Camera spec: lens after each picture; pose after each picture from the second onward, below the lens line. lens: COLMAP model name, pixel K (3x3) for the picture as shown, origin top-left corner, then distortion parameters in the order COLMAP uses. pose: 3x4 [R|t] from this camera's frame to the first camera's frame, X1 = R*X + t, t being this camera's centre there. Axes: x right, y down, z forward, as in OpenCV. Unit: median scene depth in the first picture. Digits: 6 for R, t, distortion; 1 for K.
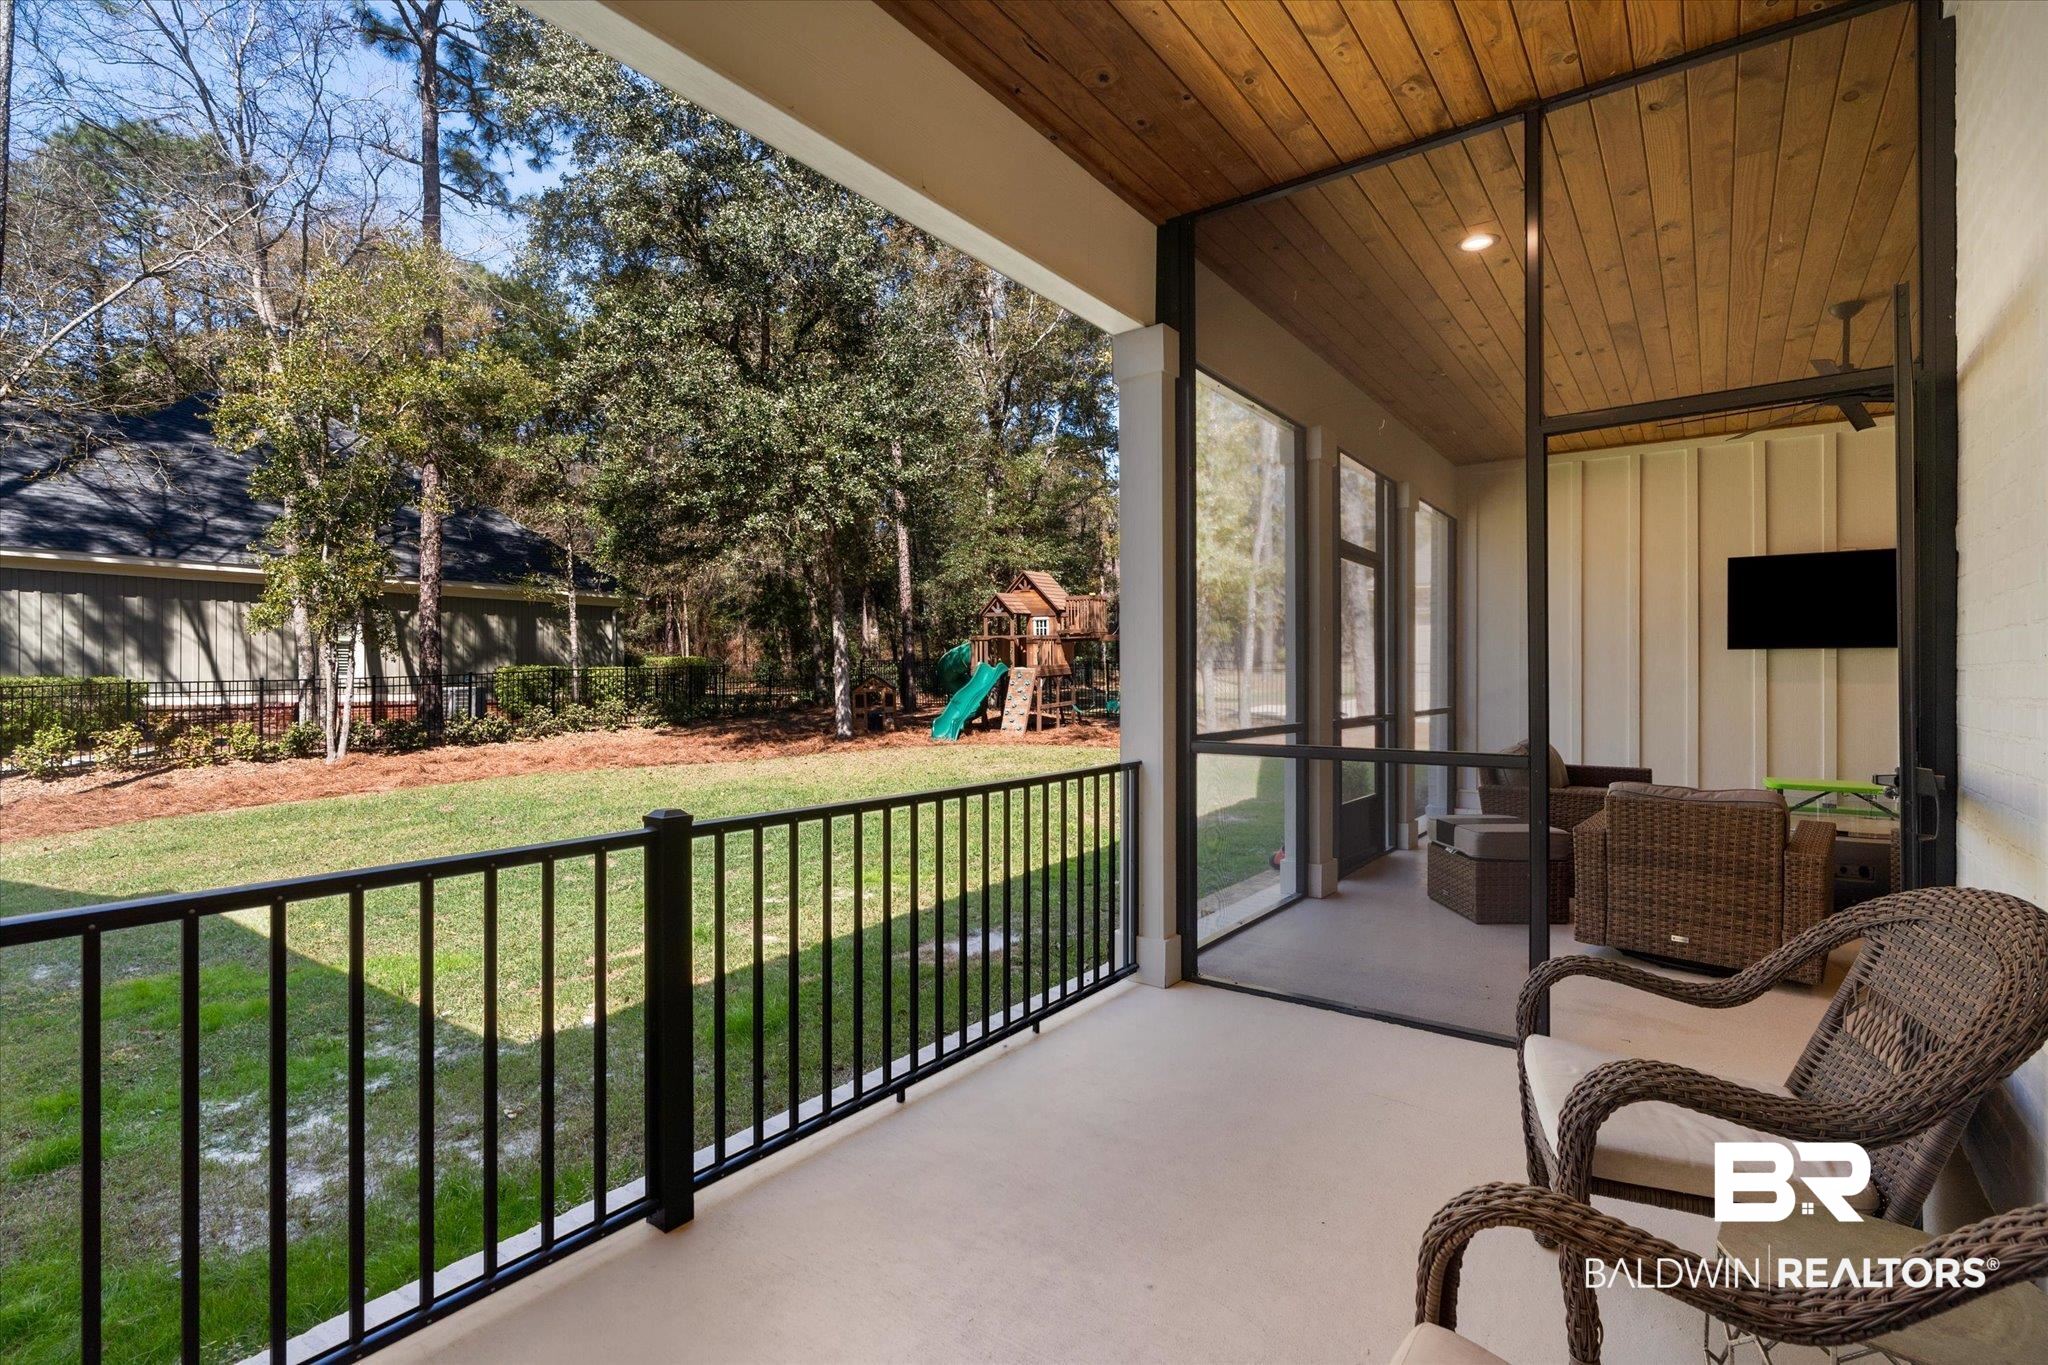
lens RADIAL K [[939.0, 0, 1008.1], [0, 939.0, 682.2], [0, 0, 1]] dist [0.001909, 0.000301]
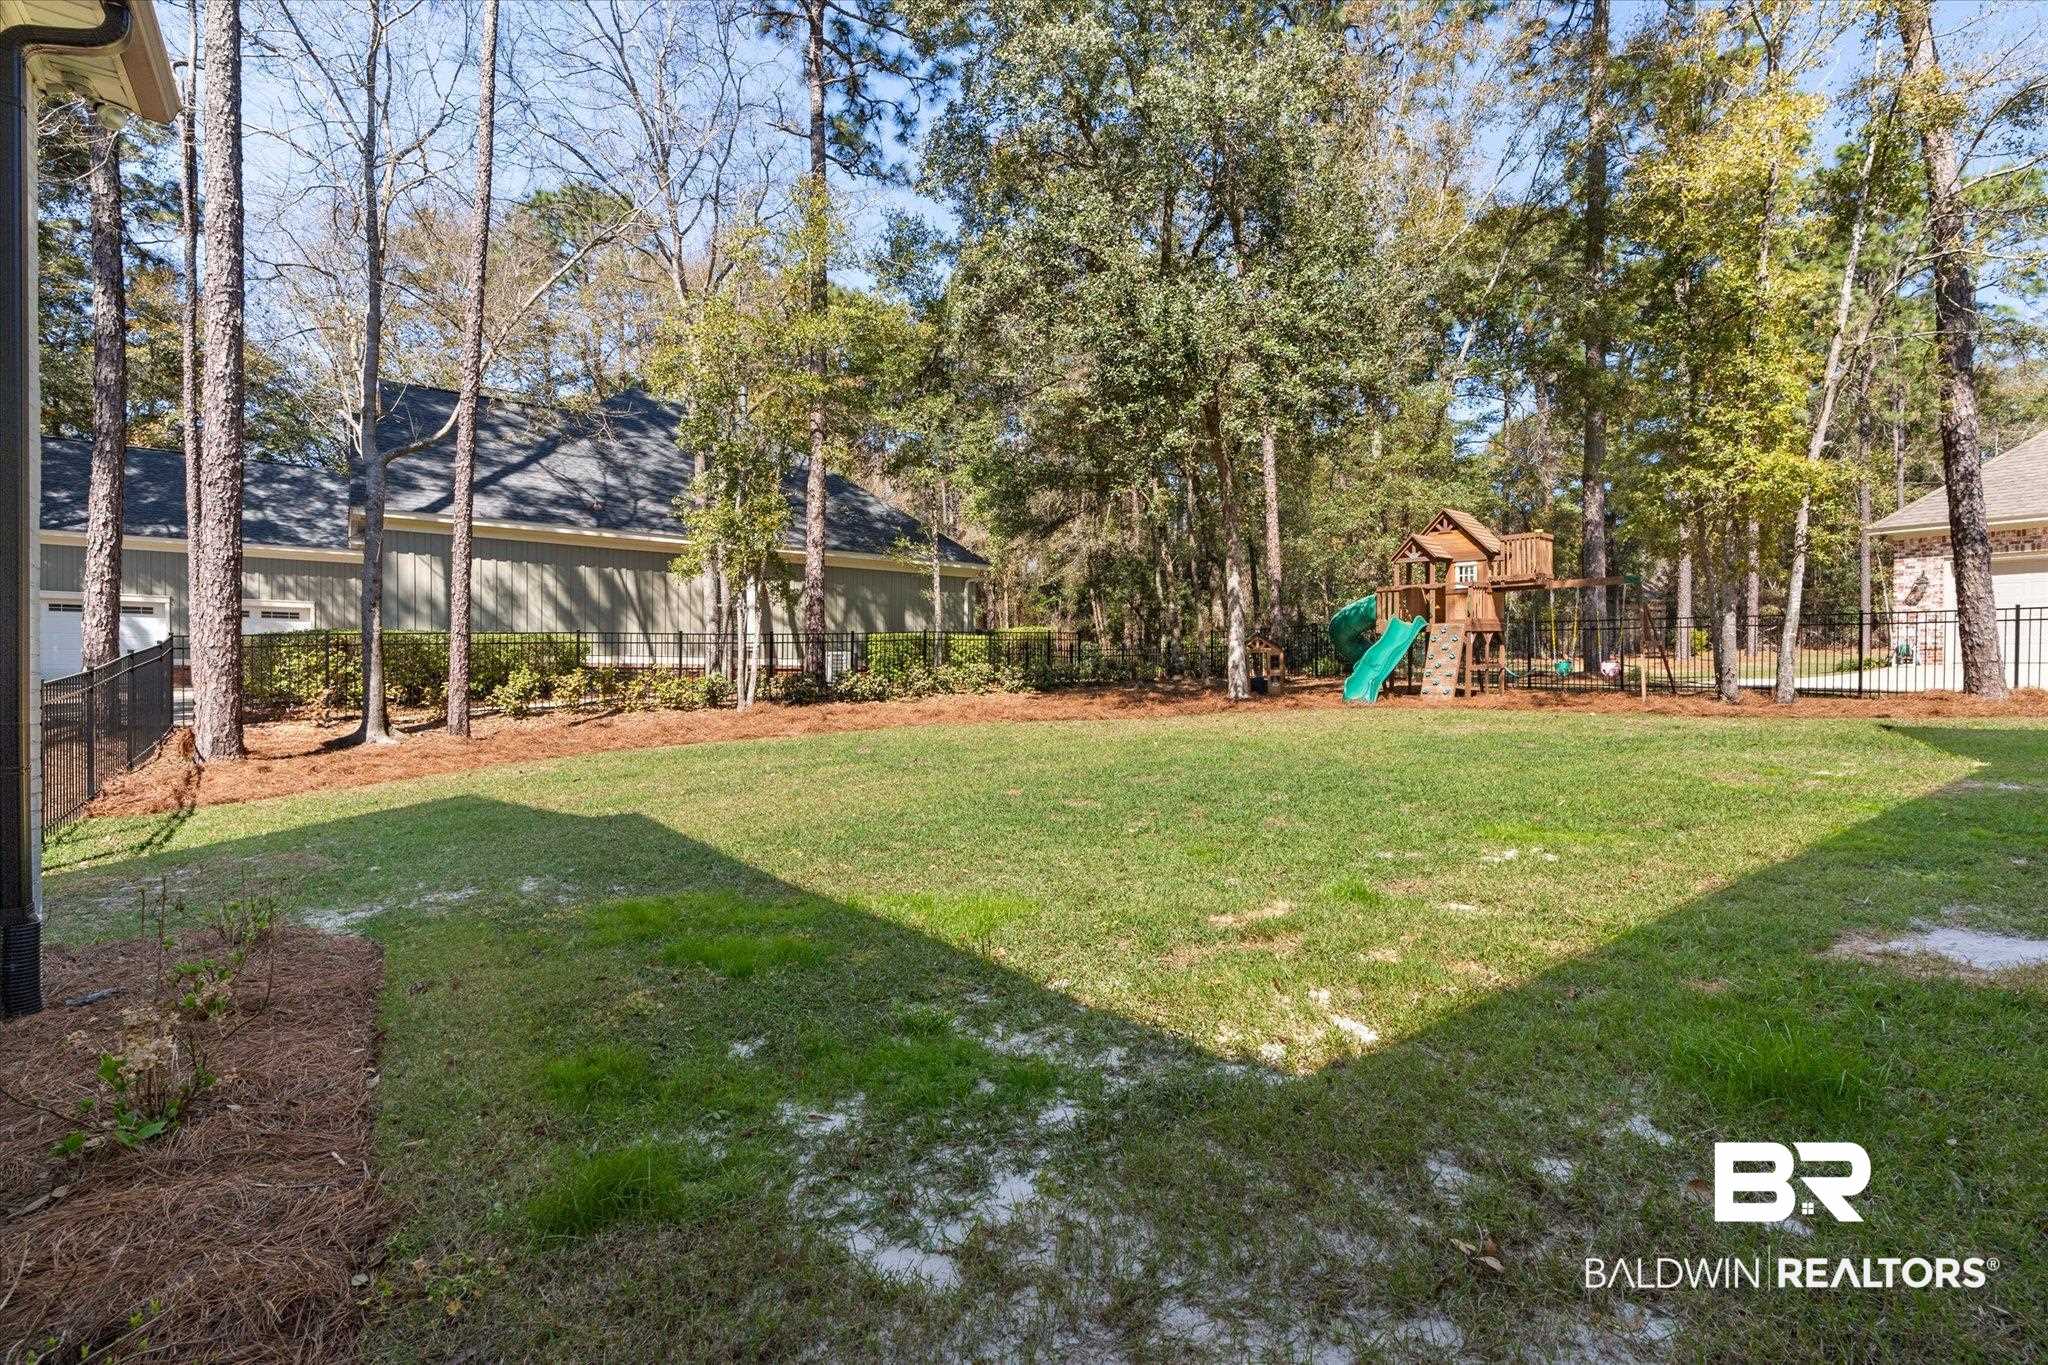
lens RADIAL K [[939.0, 0, 1038.6], [0, 939.0, 680.0], [0, 0, 1]] dist [0.001909, 0.000301]
pose [[0.959994, 0.008112, -0.279902, -0.099689], [-0.006394, 0.999955, 0.007052, 0.032935], [0.279947, -0.004980, 0.960003, 0.089933]]
